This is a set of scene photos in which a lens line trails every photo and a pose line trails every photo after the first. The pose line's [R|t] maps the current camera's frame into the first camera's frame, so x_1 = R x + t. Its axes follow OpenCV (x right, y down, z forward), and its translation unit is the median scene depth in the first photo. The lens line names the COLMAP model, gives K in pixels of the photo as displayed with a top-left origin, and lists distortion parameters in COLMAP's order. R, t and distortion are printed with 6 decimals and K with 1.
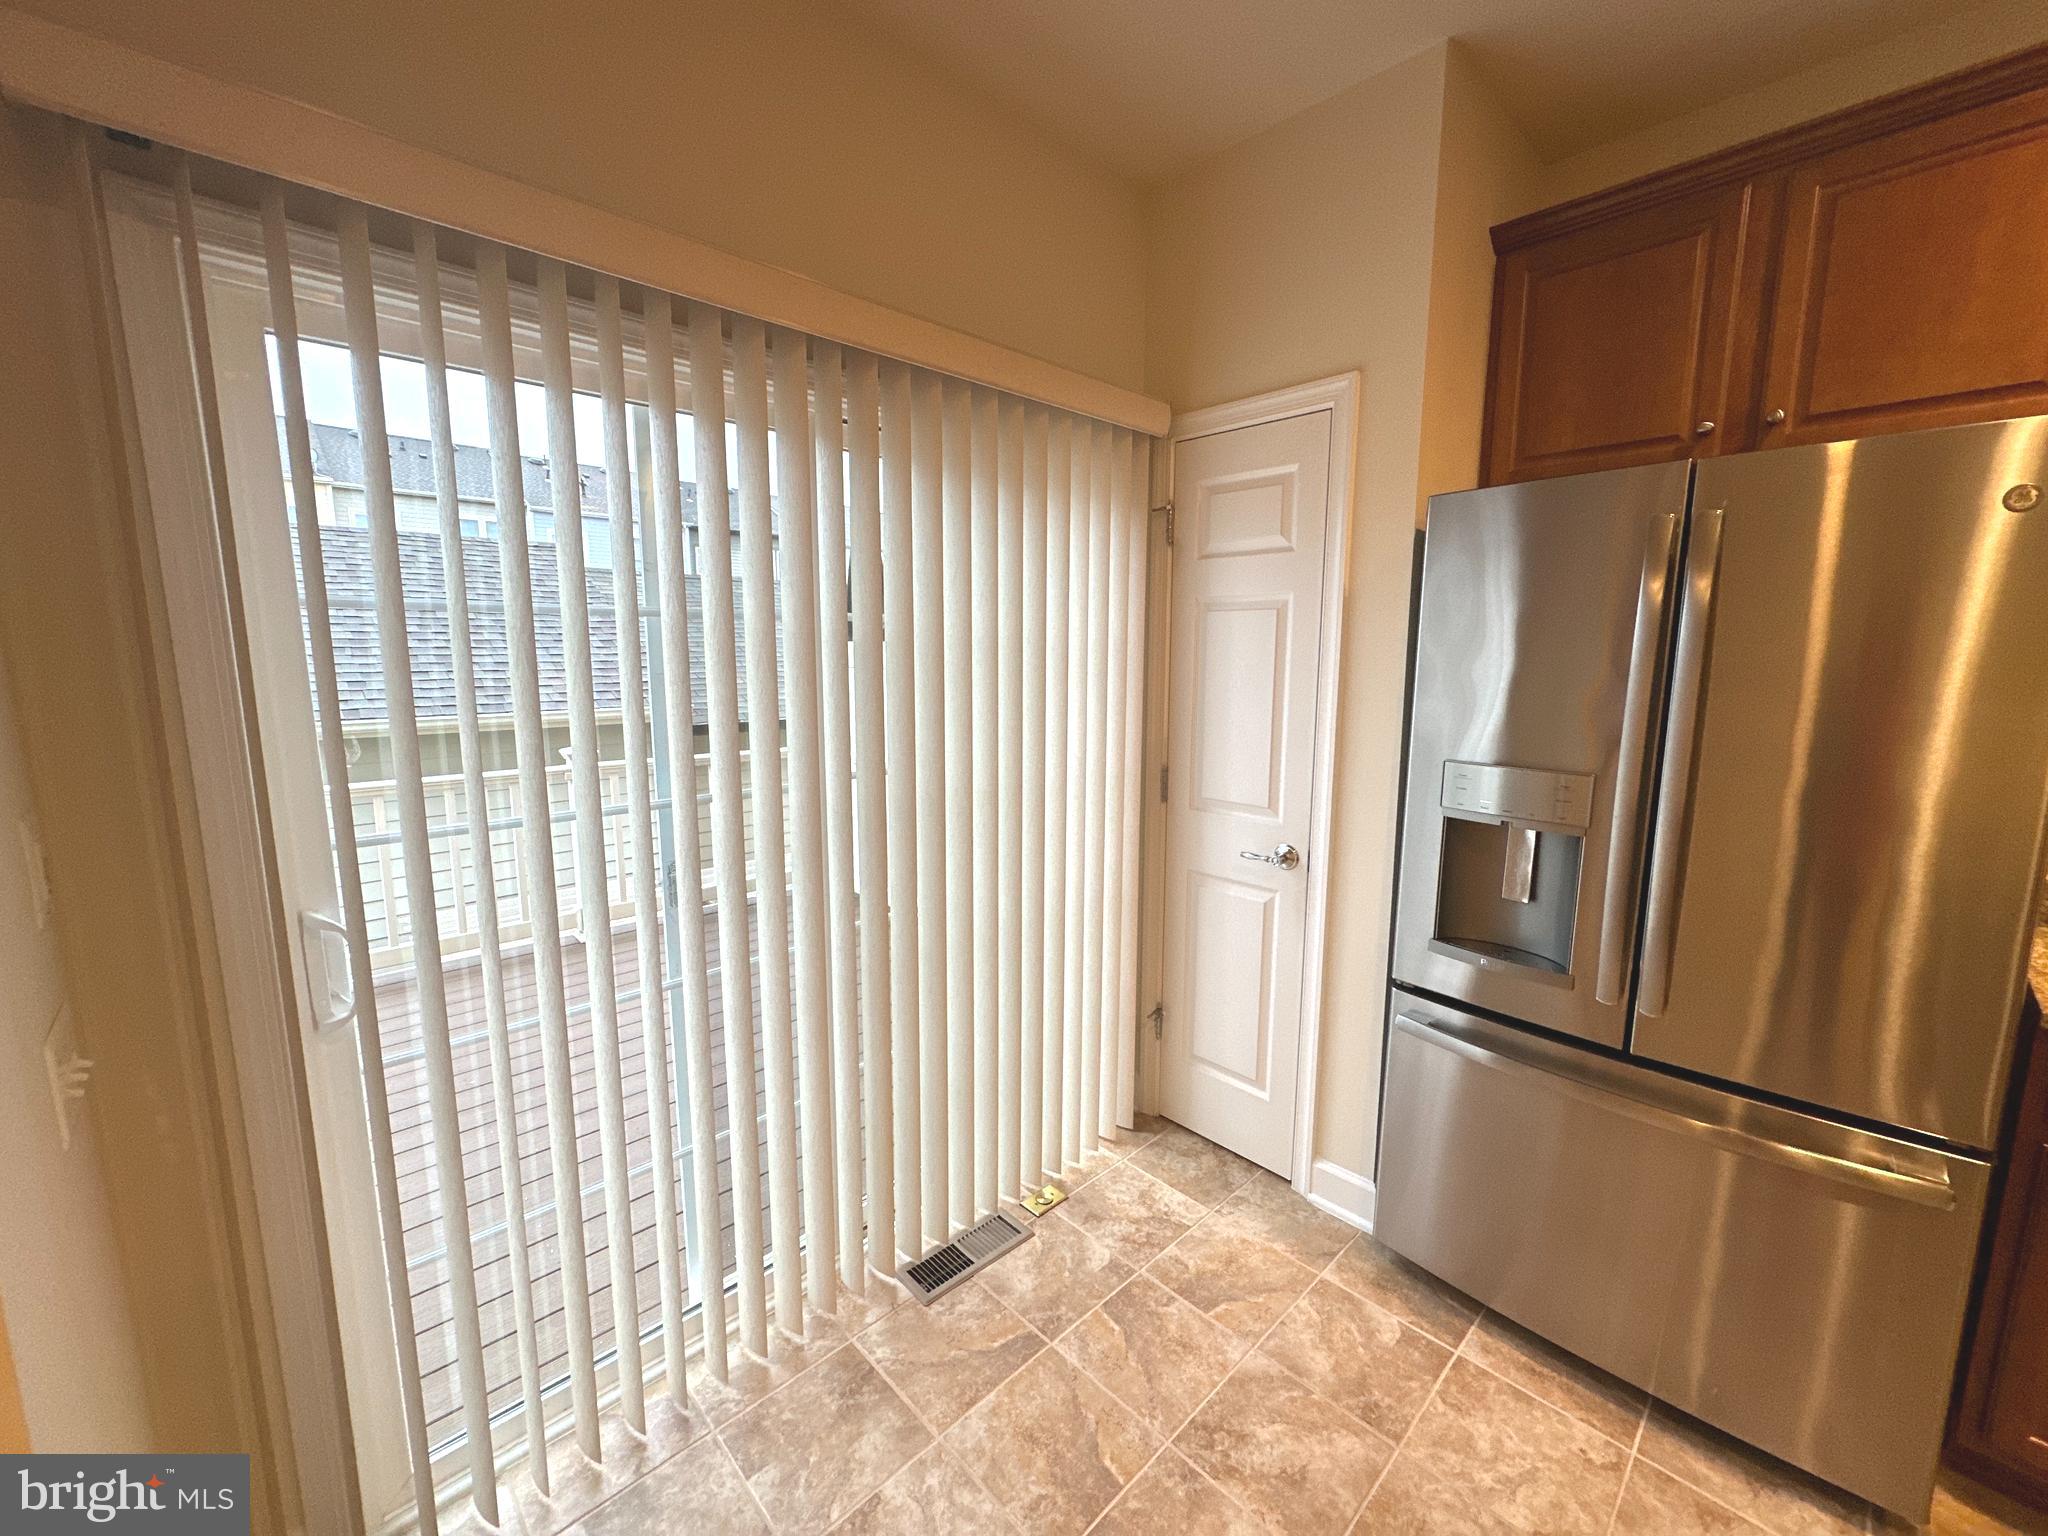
lens RADIAL K [[816.6, 0, 1024.8], [0, 816.6, 774.6], [0, 0, 1]] dist [-0.000366, 0.000105]
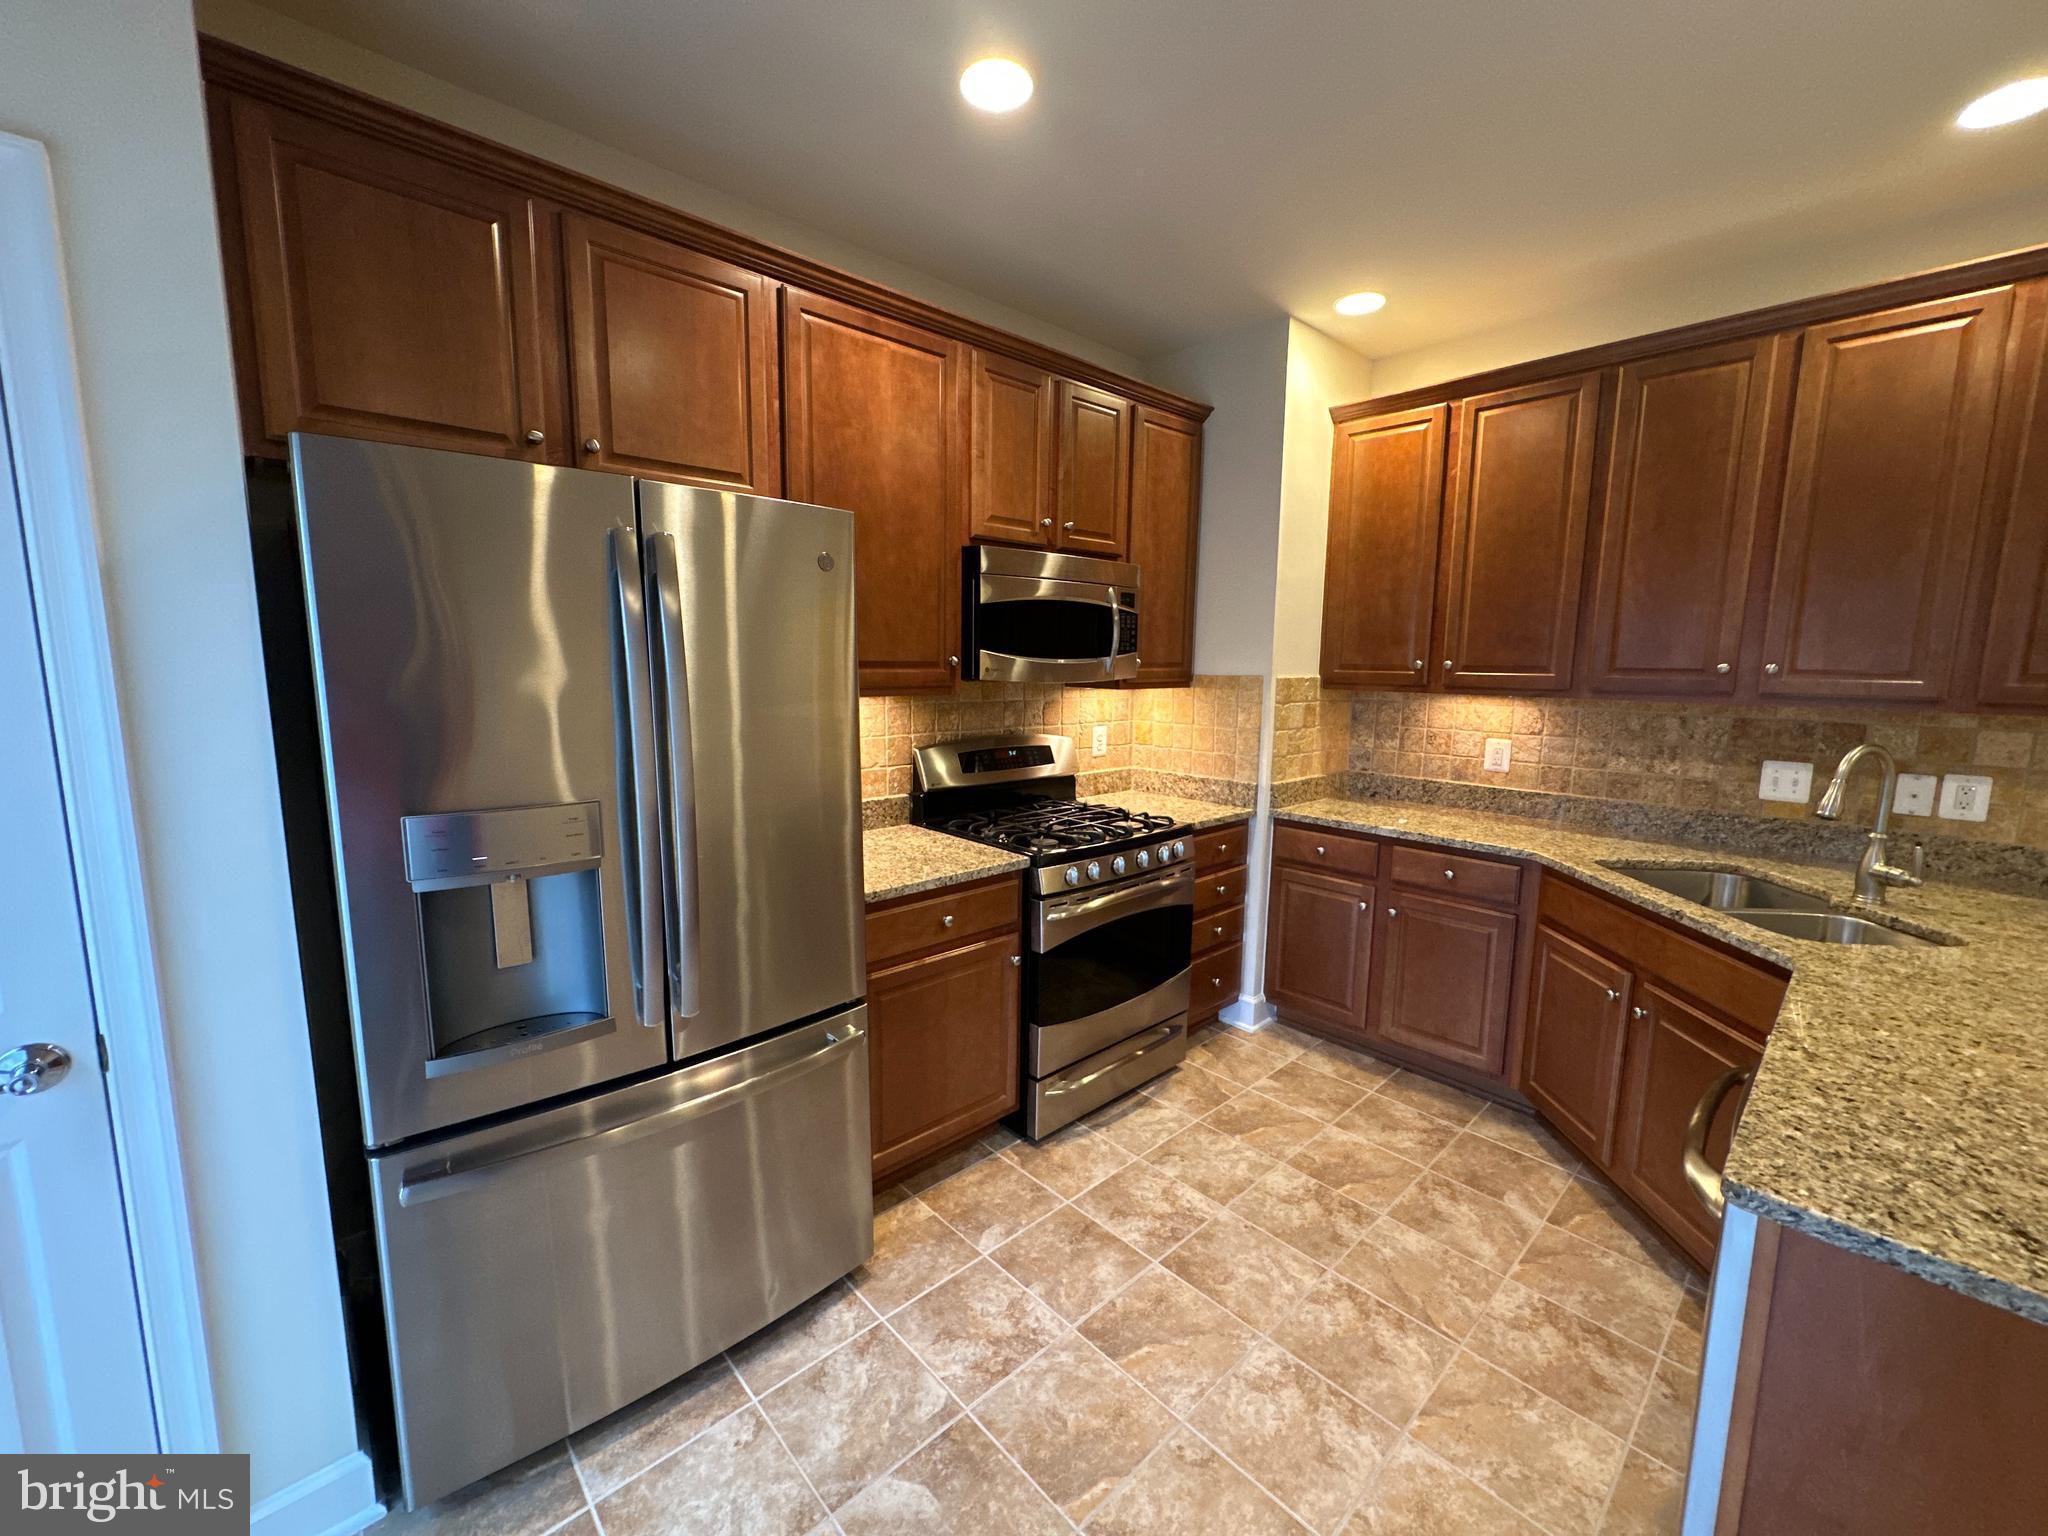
lens RADIAL K [[816.6, 0, 1028.0], [0, 816.6, 765.5], [0, 0, 1]] dist [-0.000366, 0.000105]
pose [[0.016057, -0.134732, 0.990752, -0.164544], [0.134846, 0.982119, 0.131373, -0.073541], [-0.990736, 0.131490, 0.033938, 0.377031]]
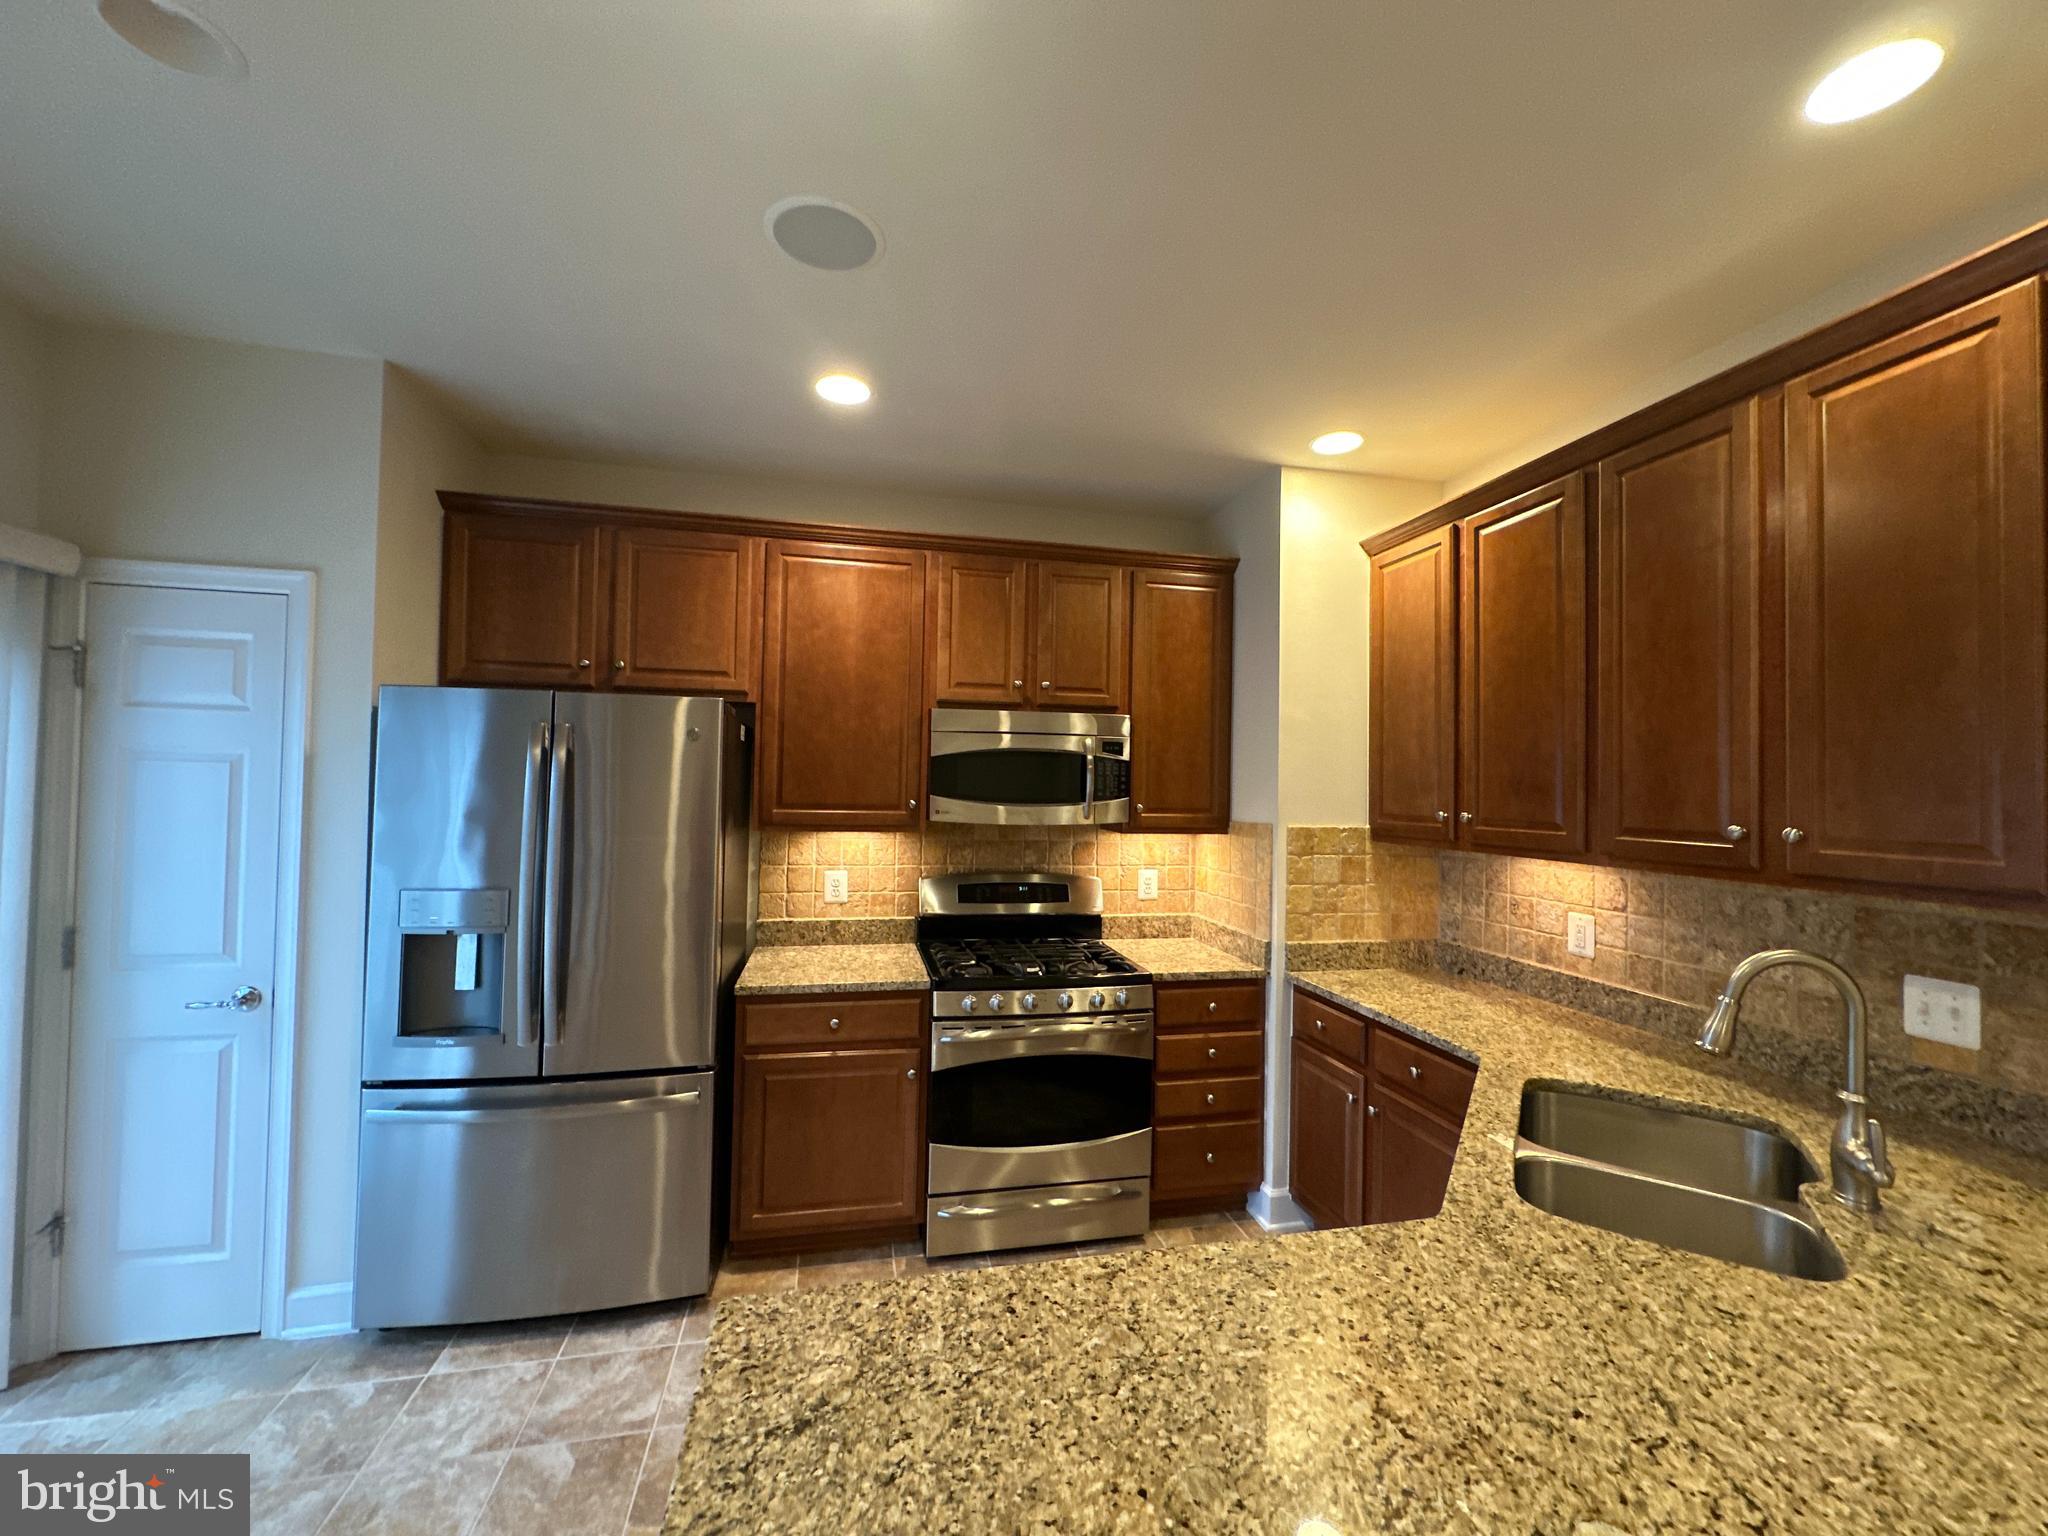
lens RADIAL K [[816.6, 0, 1024.3], [0, 816.6, 765.9], [0, 0, 1]] dist [-0.000366, 0.000105]
pose [[0.517746, 0.027378, 0.855096, -0.069036], [0.108030, 0.989396, -0.097088, 0.017577], [-0.848687, 0.142643, 0.509297, -0.449816]]
